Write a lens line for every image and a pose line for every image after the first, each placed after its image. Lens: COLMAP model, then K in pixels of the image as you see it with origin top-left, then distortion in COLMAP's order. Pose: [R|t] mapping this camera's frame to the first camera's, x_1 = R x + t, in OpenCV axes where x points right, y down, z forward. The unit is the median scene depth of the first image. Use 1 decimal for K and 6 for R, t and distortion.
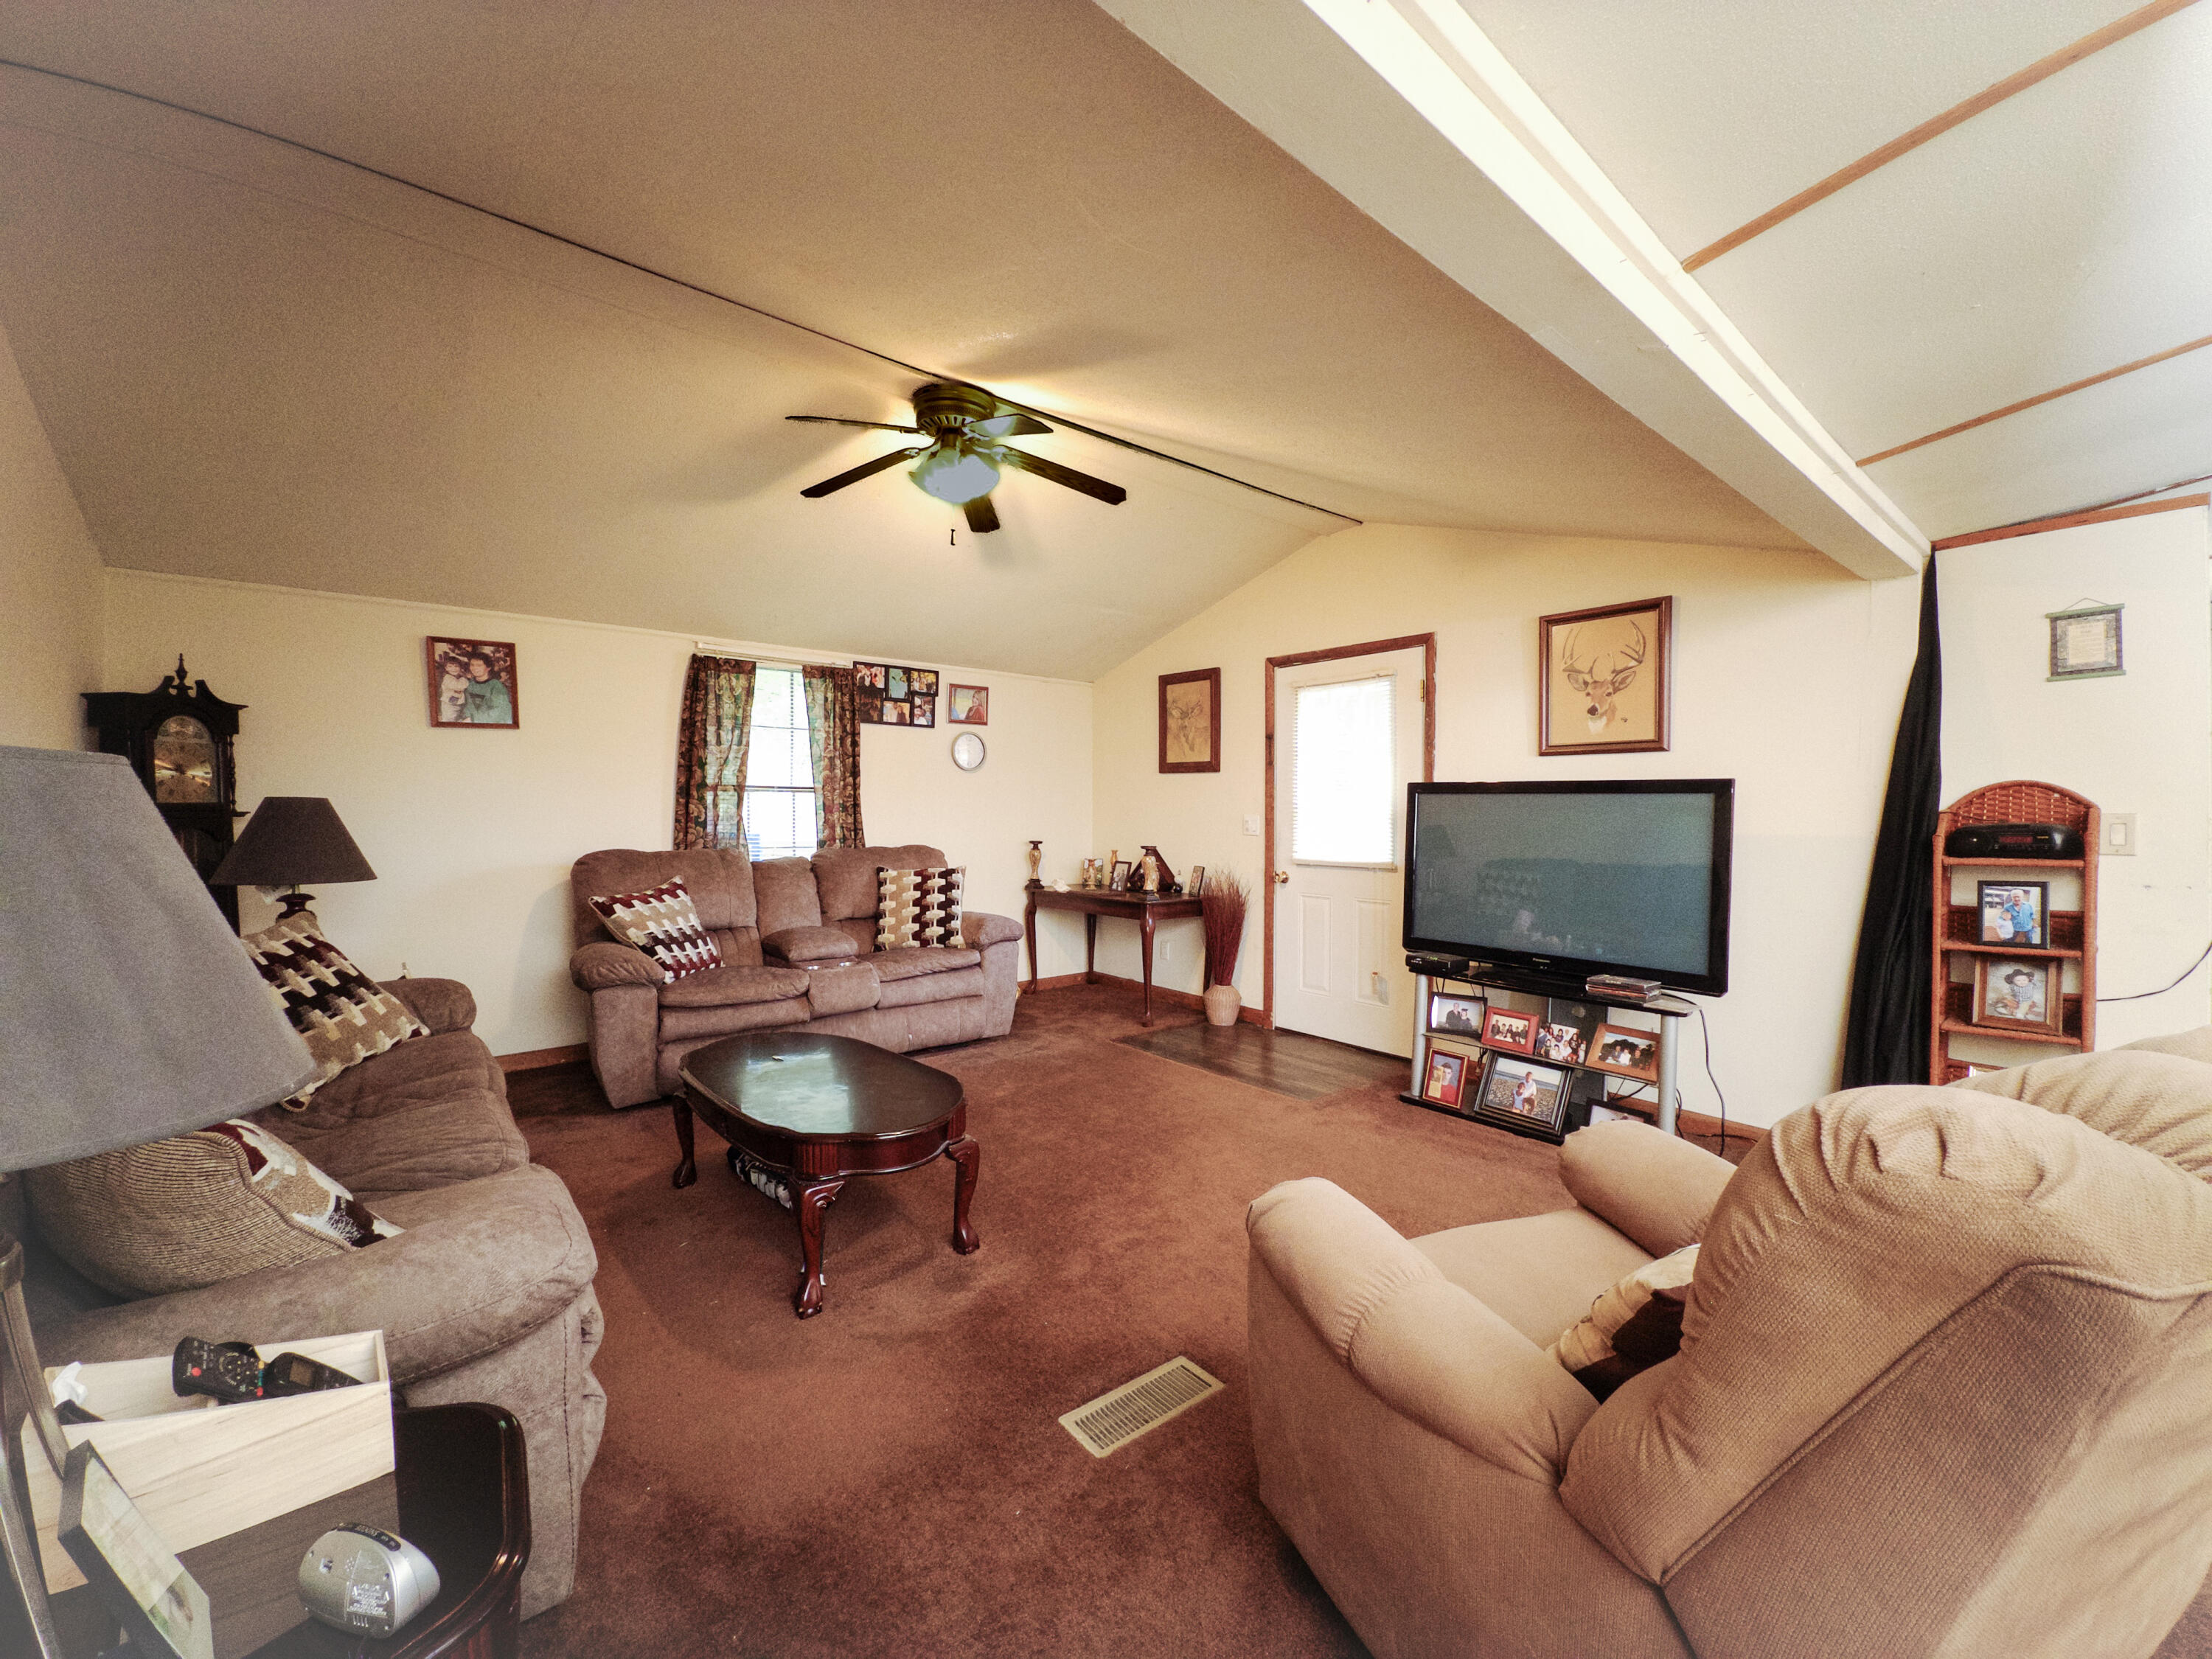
lens RADIAL K [[883.6, 0, 1104.8], [0, 883.6, 851.7], [0, 0, 1]] dist [0.000620, 0.000112]
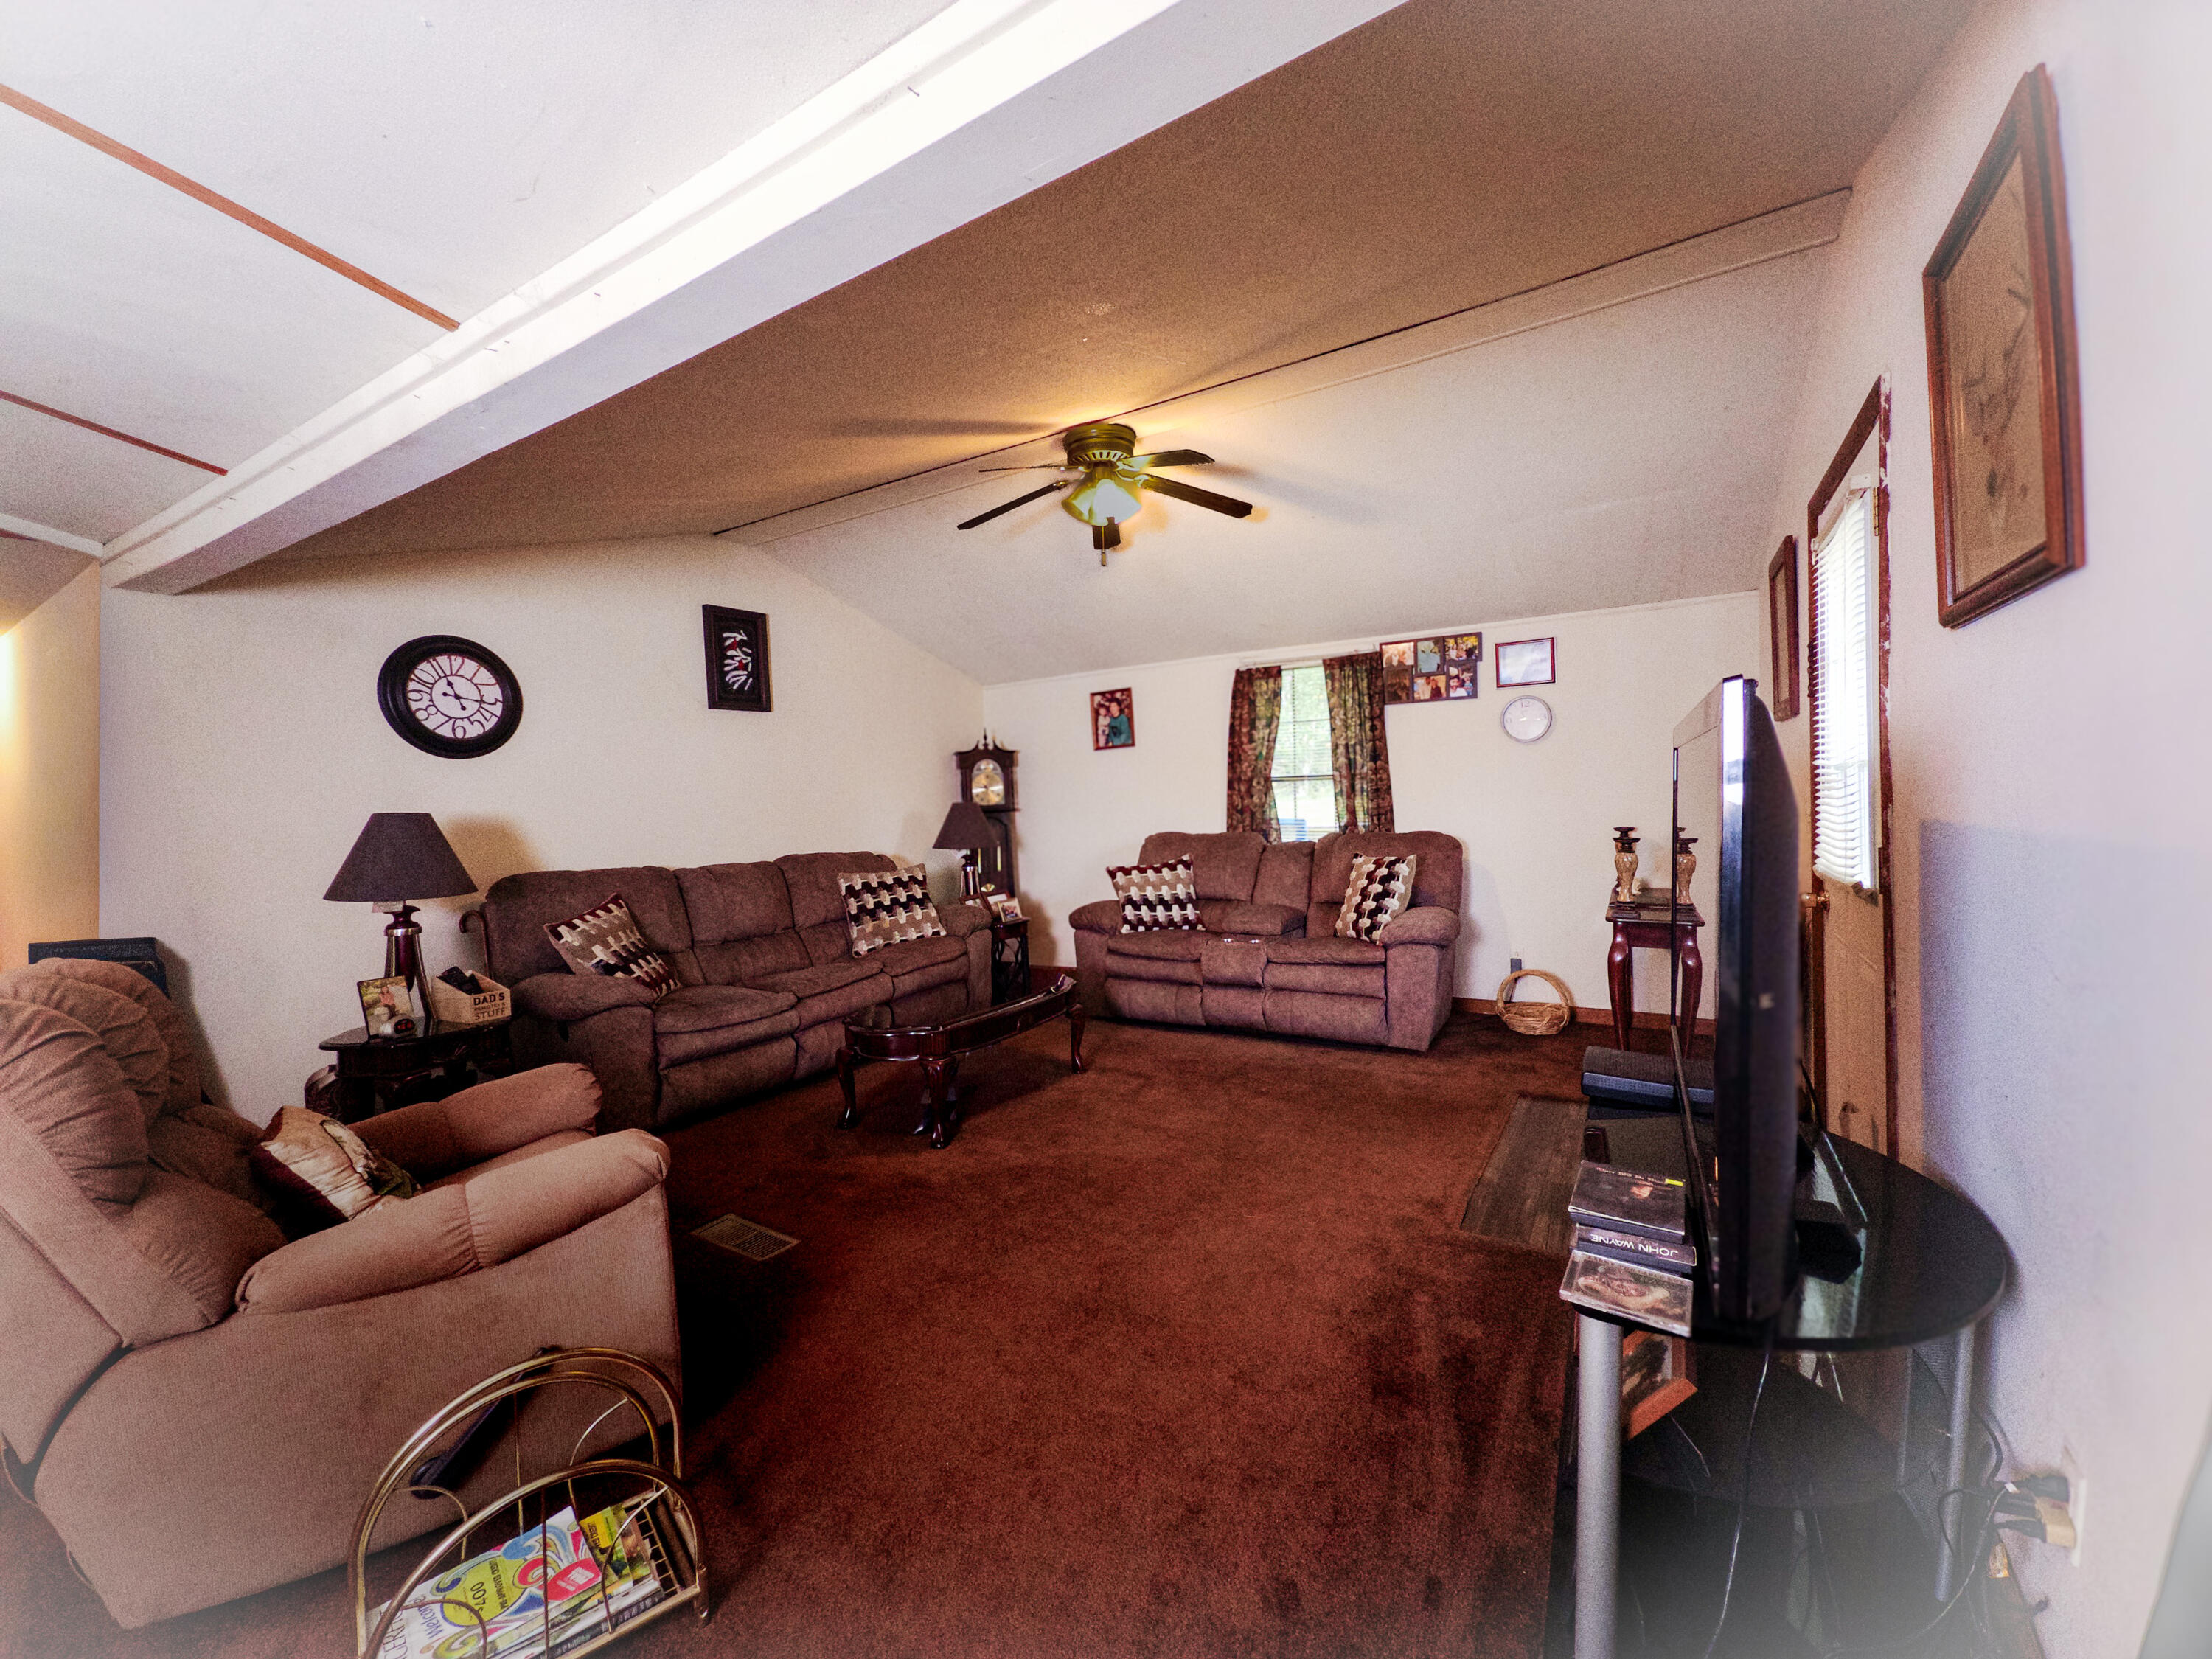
lens RADIAL K [[909.4, 0, 1106.0], [0, 909.4, 829.5], [0, 0, 1]] dist [-0.000737, -0.000017]
pose [[0.340370, 0.008517, -0.940253, 0.625431], [-0.012772, 0.999909, 0.004434, -0.010126], [0.940205, 0.010500, 0.340448, 0.410326]]
